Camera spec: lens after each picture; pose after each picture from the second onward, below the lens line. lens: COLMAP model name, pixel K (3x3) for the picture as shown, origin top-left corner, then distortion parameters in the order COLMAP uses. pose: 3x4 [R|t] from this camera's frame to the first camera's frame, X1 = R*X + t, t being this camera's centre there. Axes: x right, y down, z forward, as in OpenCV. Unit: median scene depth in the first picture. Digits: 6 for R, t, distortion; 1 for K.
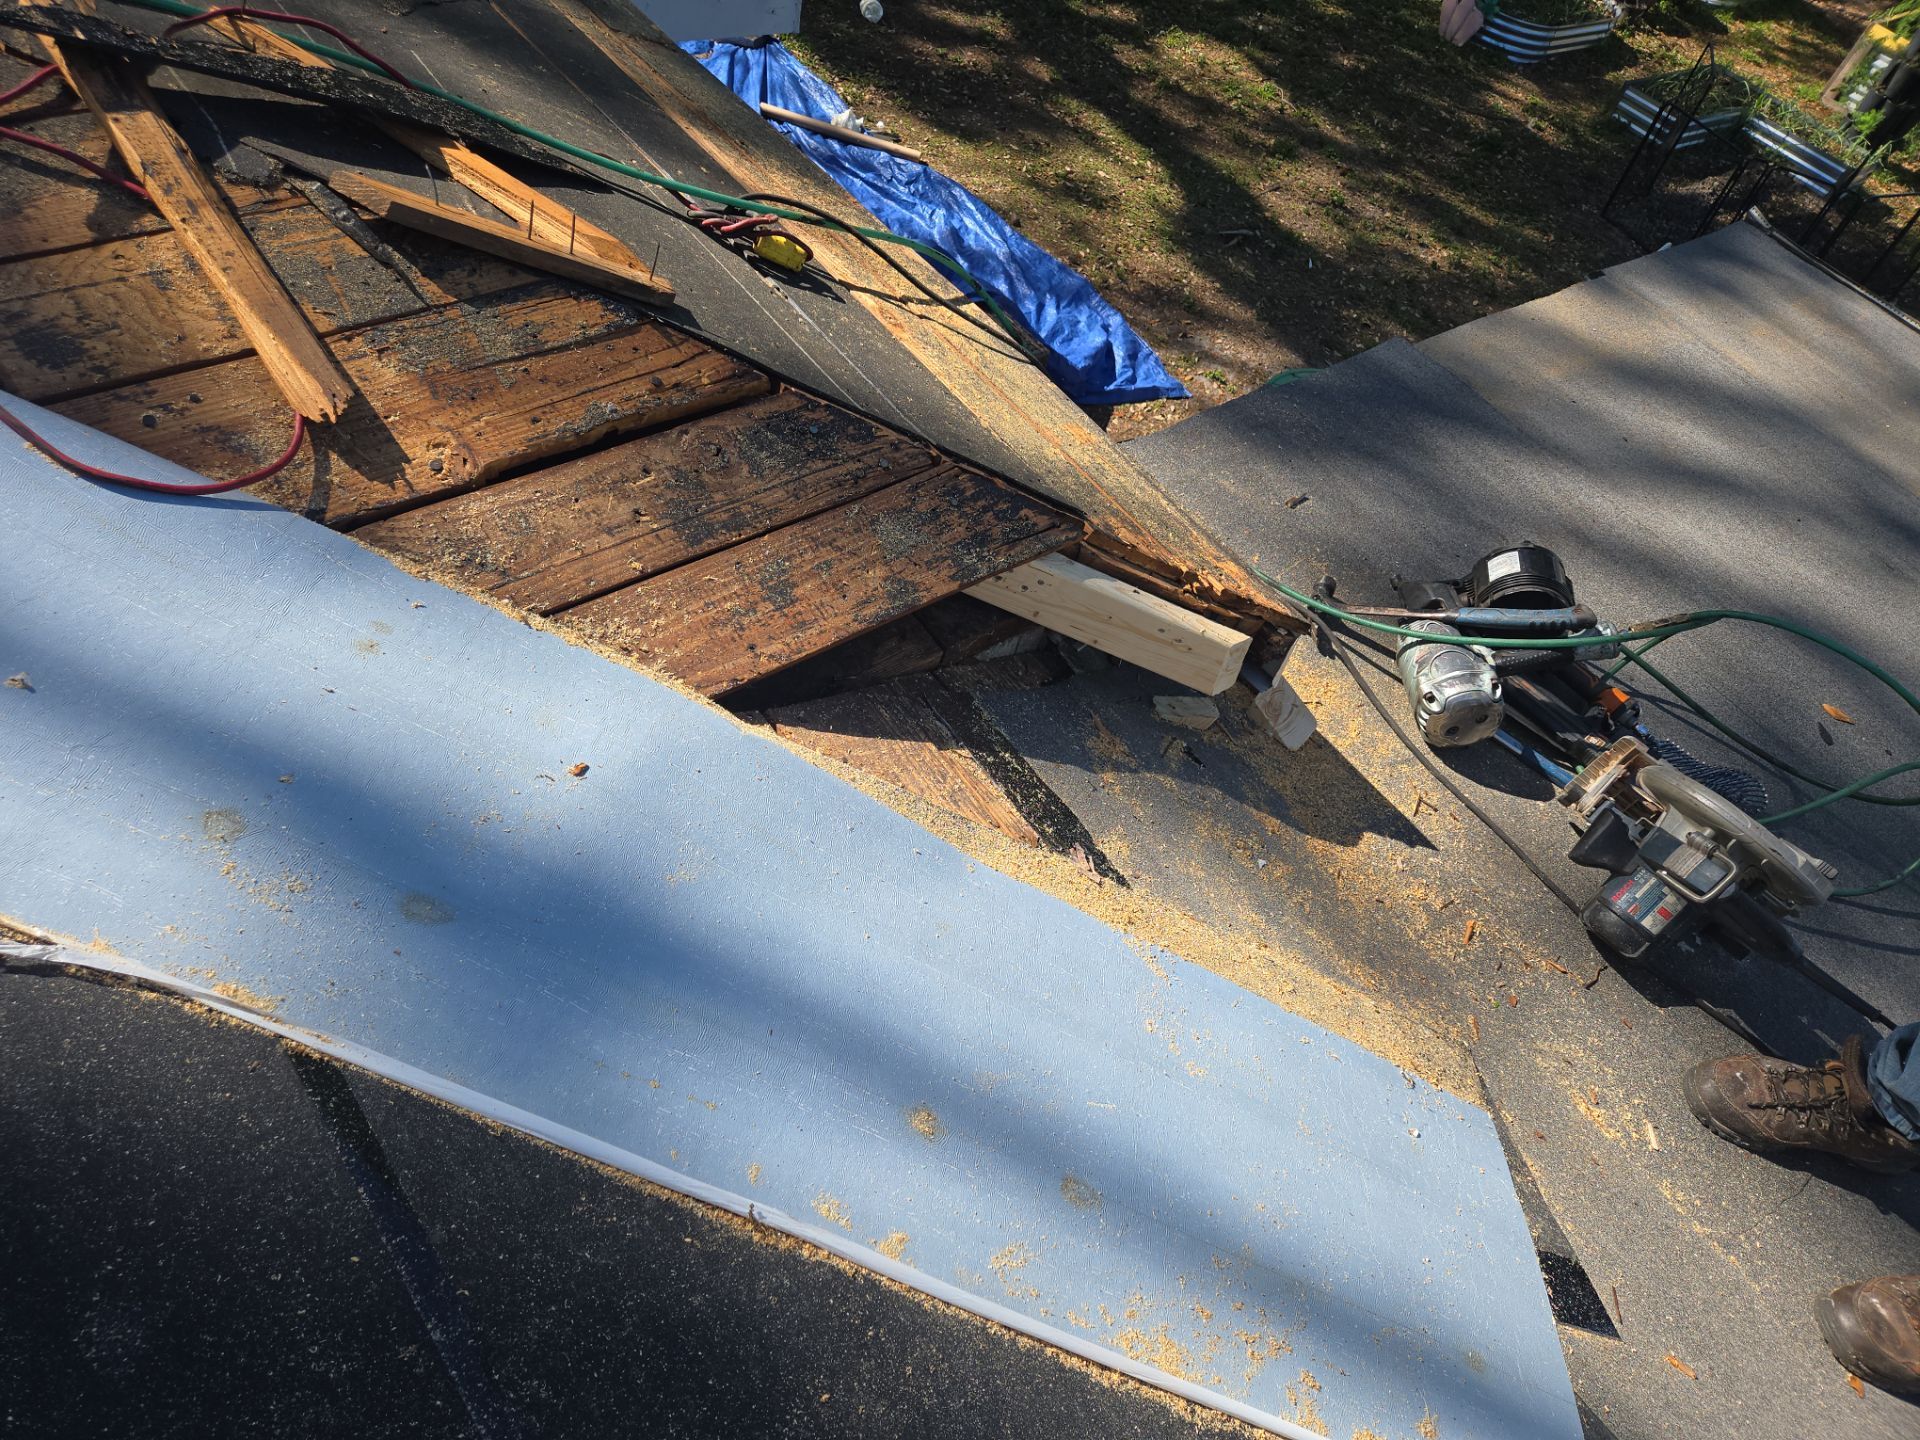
lens RADIAL K [[1385.7, 0, 970.0], [0, 1385.7, 698.6], [0, 0, 1]] dist [0.031336, -0.066820]
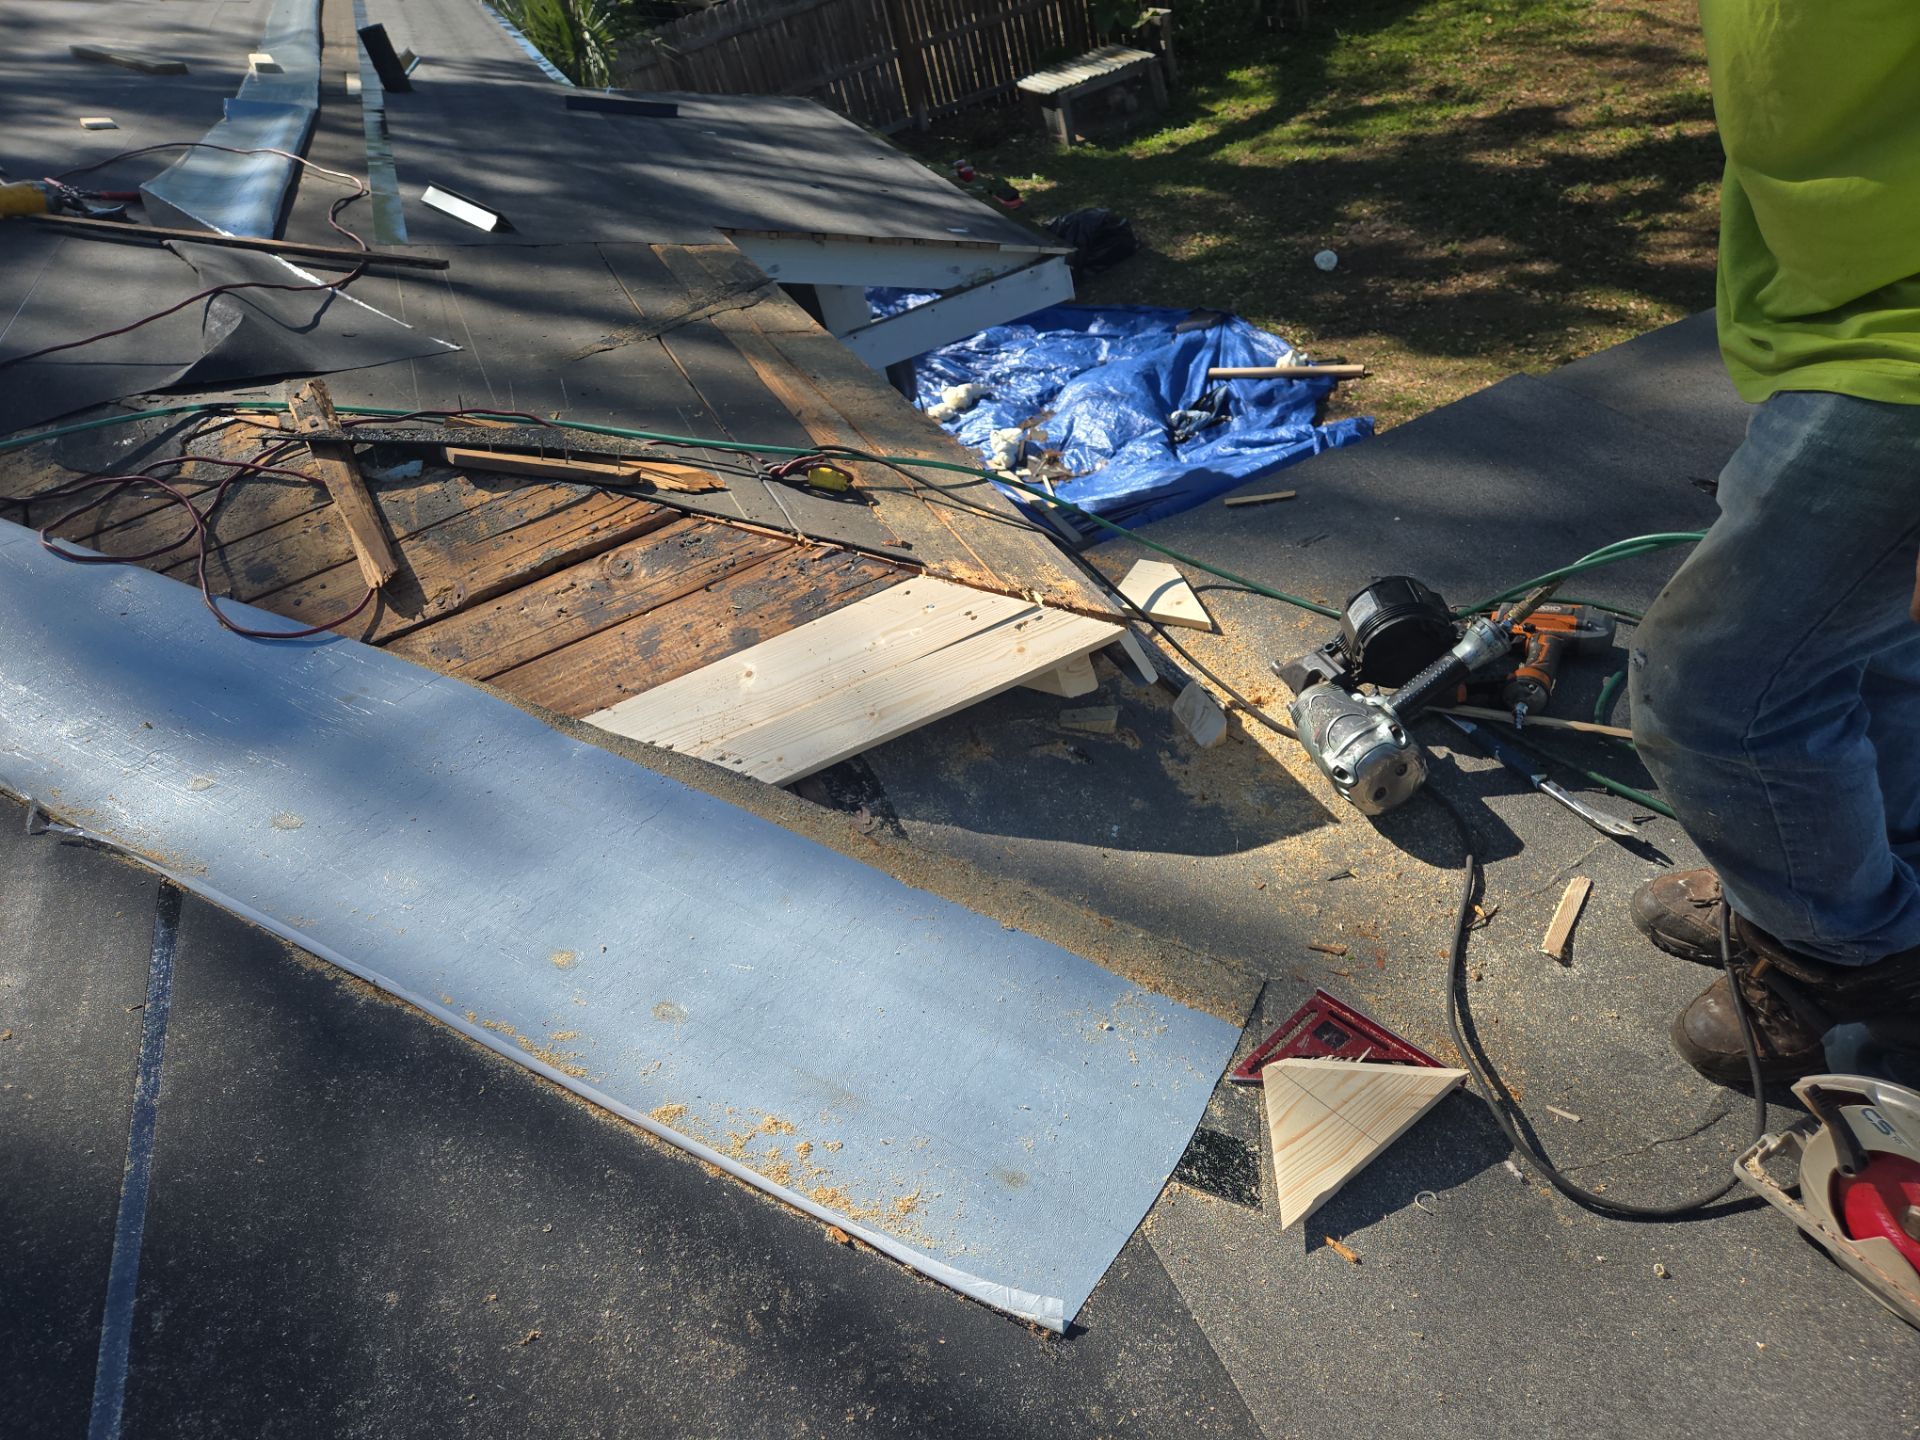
lens RADIAL K [[1384.0, 0, 948.5], [0, 1384.0, 705.9], [0, 0, 1]] dist [0.029237, -0.060978]
pose [[0.842300, -0.170294, -0.511400, 0.752609], [0.060005, 0.972507, -0.225011, 0.286295], [0.535658, 0.158840, 0.829361, 0.011264]]
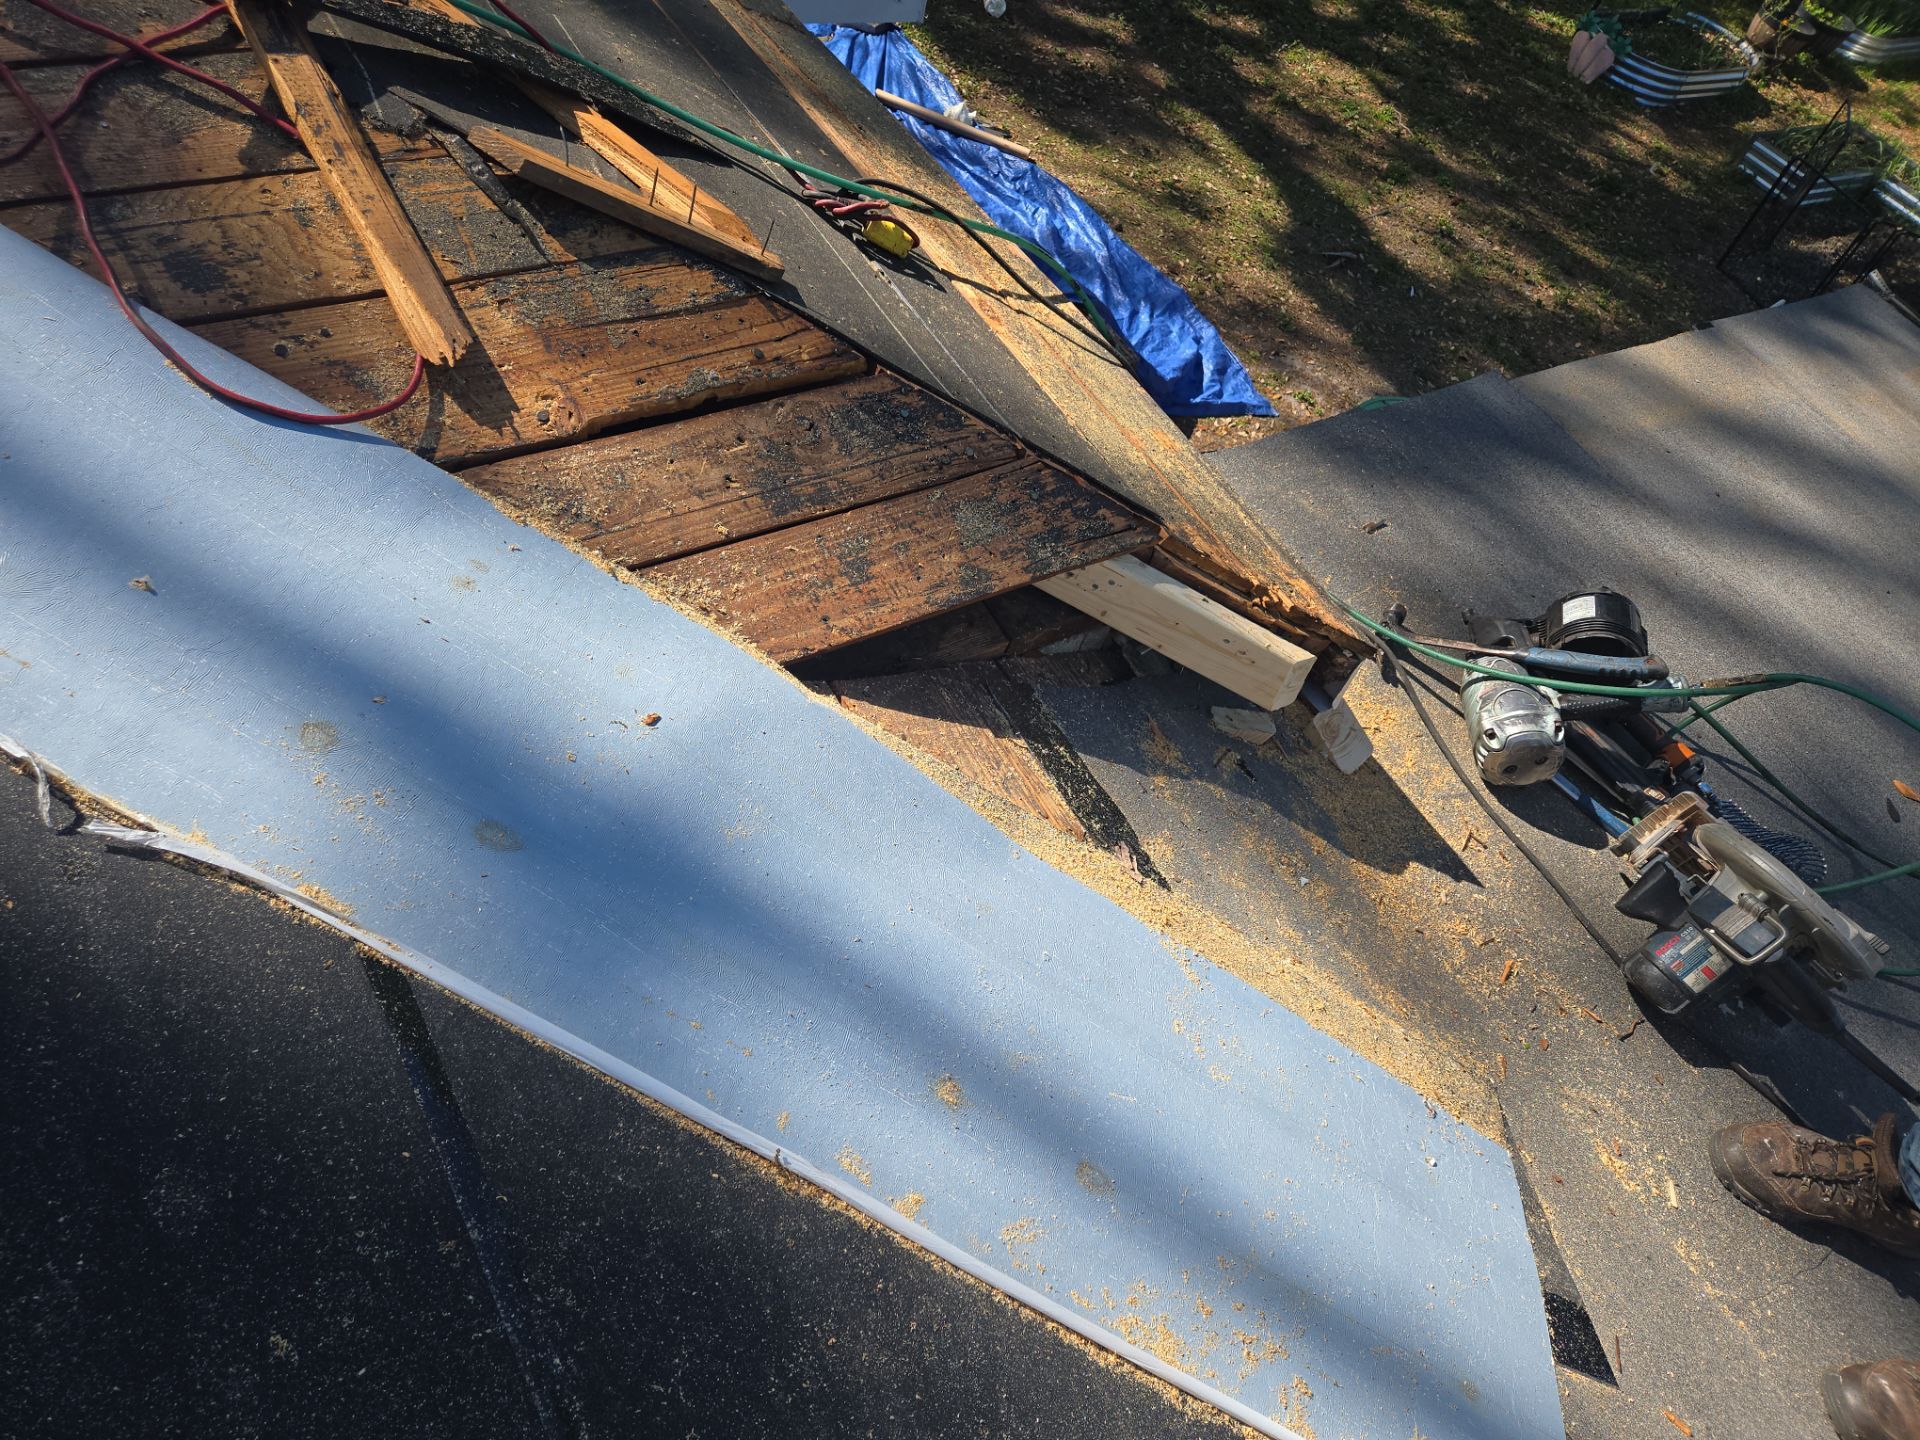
lens RADIAL K [[1384.0, 0, 948.5], [0, 1384.0, 705.9], [0, 0, 1]] dist [0.029237, -0.060978]
pose [[0.993907, 0.096009, -0.054134, -0.004113], [-0.095606, 0.995369, 0.009984, 0.007468], [0.054842, -0.004748, 0.998484, -0.018850]]
